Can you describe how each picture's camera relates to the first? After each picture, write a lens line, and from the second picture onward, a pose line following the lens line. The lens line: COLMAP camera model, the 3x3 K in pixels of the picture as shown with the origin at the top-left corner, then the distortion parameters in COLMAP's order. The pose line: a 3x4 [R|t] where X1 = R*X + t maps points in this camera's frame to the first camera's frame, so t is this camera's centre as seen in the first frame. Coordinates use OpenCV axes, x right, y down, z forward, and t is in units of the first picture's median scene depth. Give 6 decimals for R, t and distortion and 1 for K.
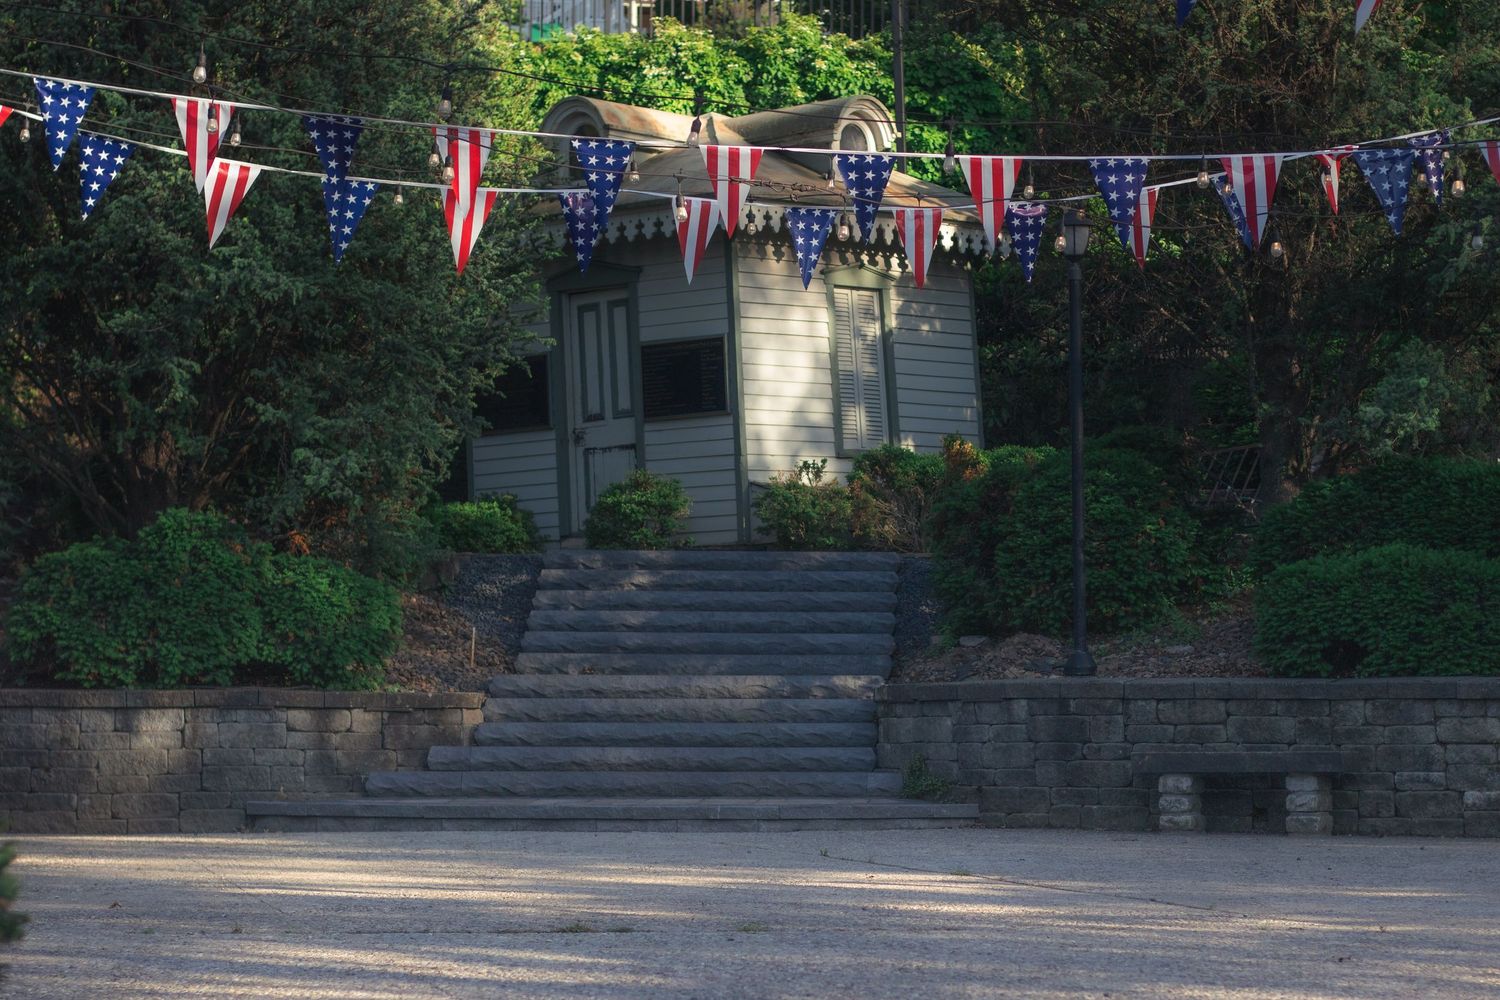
lens RADIAL K [[4776.7, 0, 750.0], [0, 4776.7, 500.0], [0, 0, 1]] dist [0.479602, -0.953748]
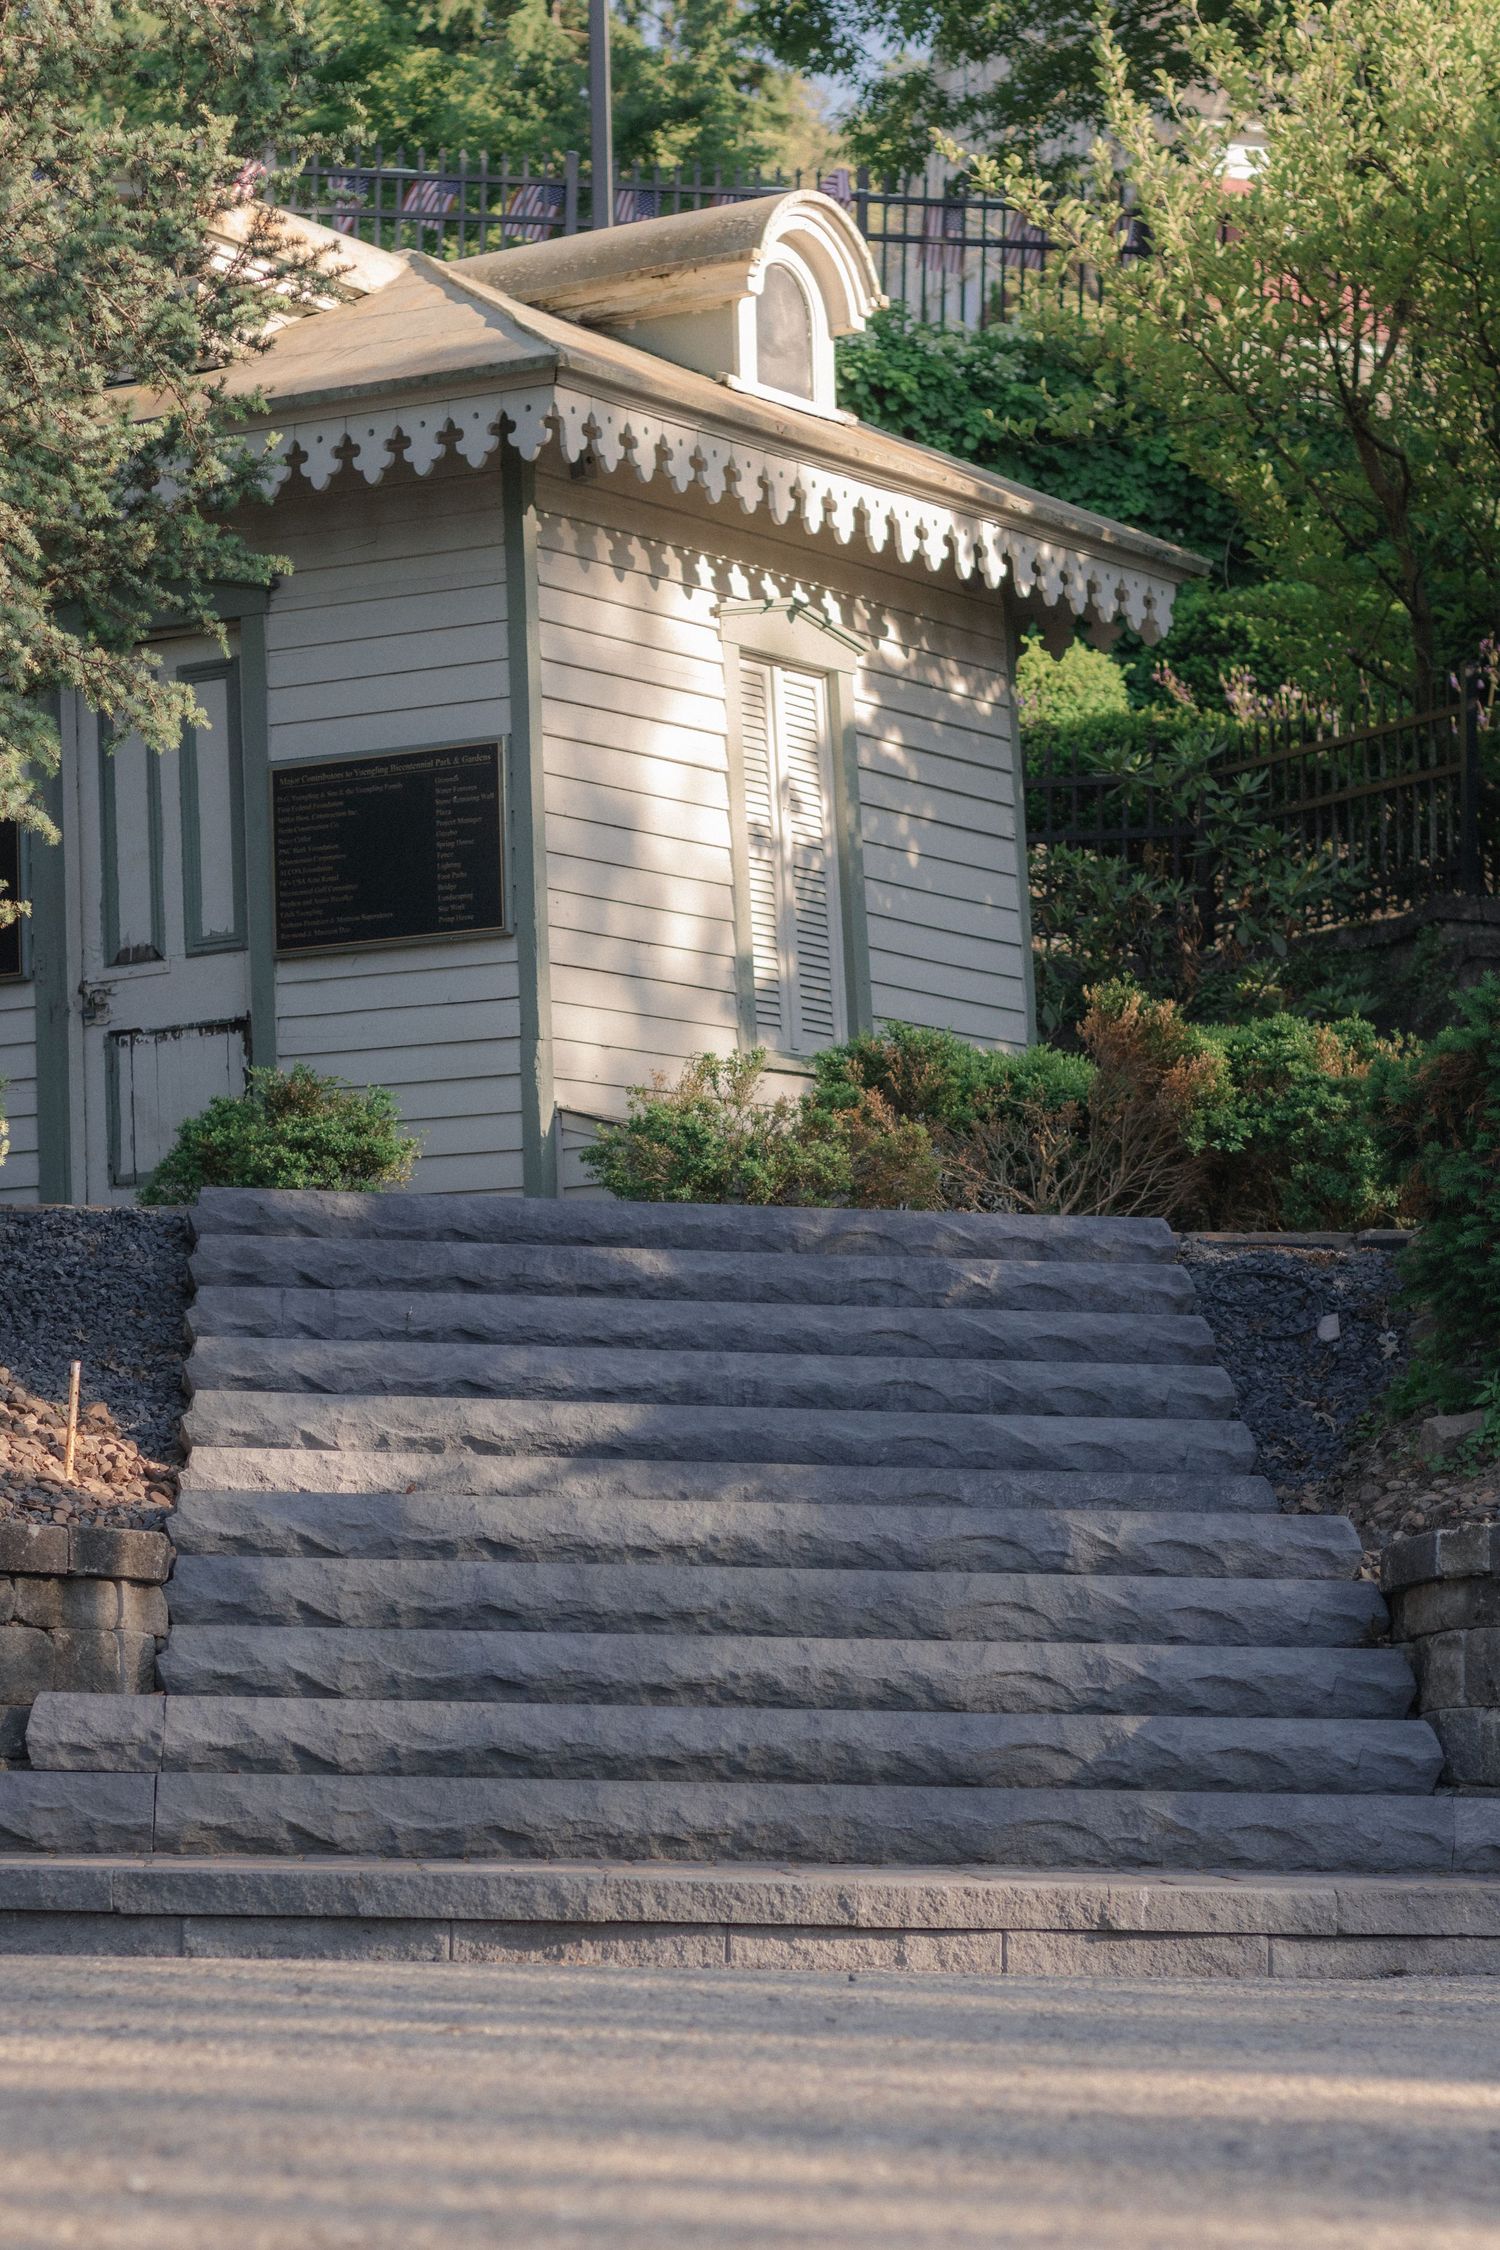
lens RADIAL K [[7165.1, 0, 750.0], [0, 7165.1, 1125.0], [0, 0, 1]] dist [0.479602, -0.953748]
pose [[0.989795, 0.029060, 0.139502, -0.067480], [-0.021504, 0.998235, -0.055364, 0.030460], [-0.140865, 0.051799, 0.988673, 0.404907]]
